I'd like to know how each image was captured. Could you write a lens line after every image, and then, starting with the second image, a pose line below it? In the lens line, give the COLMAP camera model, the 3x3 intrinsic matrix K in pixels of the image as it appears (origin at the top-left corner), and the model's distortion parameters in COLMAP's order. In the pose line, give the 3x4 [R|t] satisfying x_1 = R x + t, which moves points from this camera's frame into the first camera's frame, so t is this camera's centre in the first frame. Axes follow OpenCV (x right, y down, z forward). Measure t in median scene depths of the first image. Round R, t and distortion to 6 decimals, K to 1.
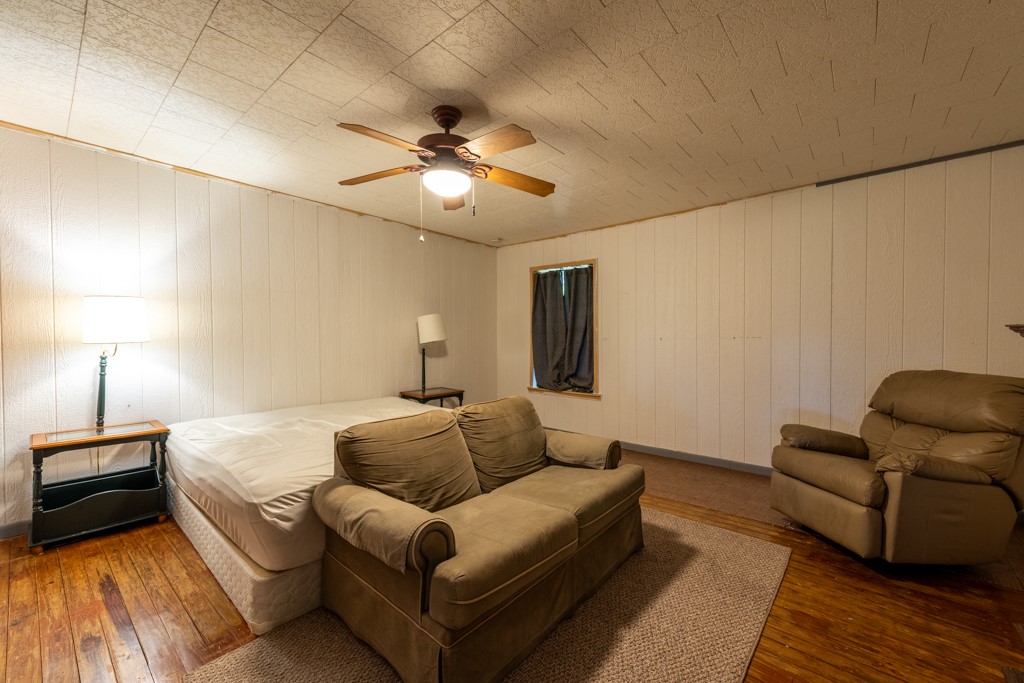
lens RADIAL K [[403.4, 0, 512.0], [0, 403.4, 338.1], [0, 0, 1]] dist [0.000675, 0.000093]
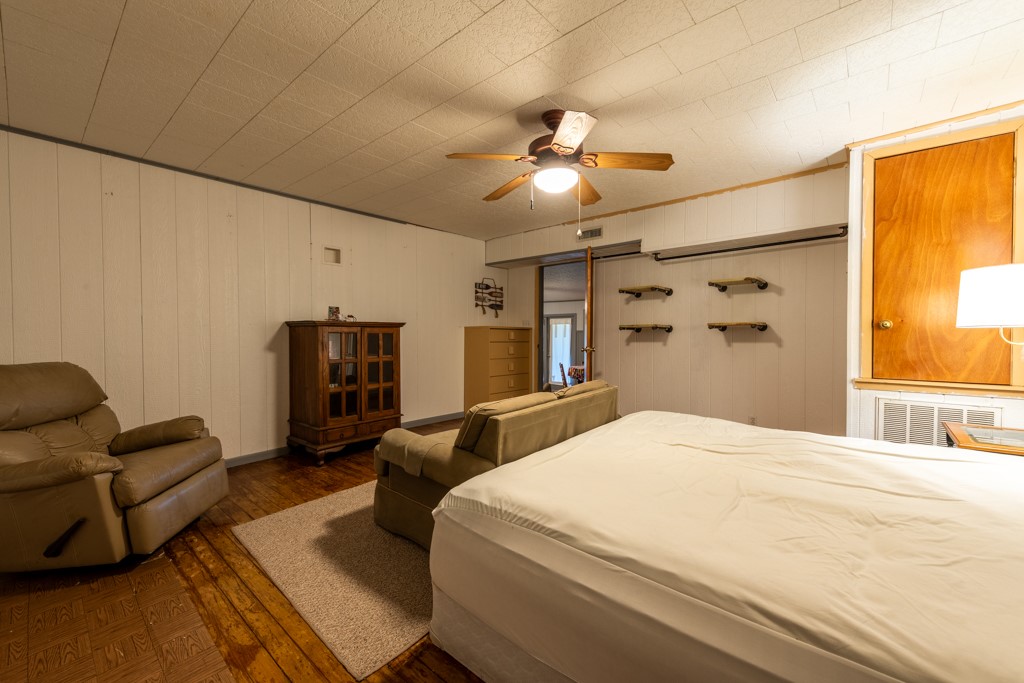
lens RADIAL K [[403.4, 0, 512.3], [0, 403.4, 338.9], [0, 0, 1]] dist [0.000675, 0.000093]
pose [[-0.999933, 0.000186, -0.011605, -0.039986], [-0.000211, 0.999415, 0.034193, -0.015532], [0.011604, 0.034194, -0.999348, 2.182550]]
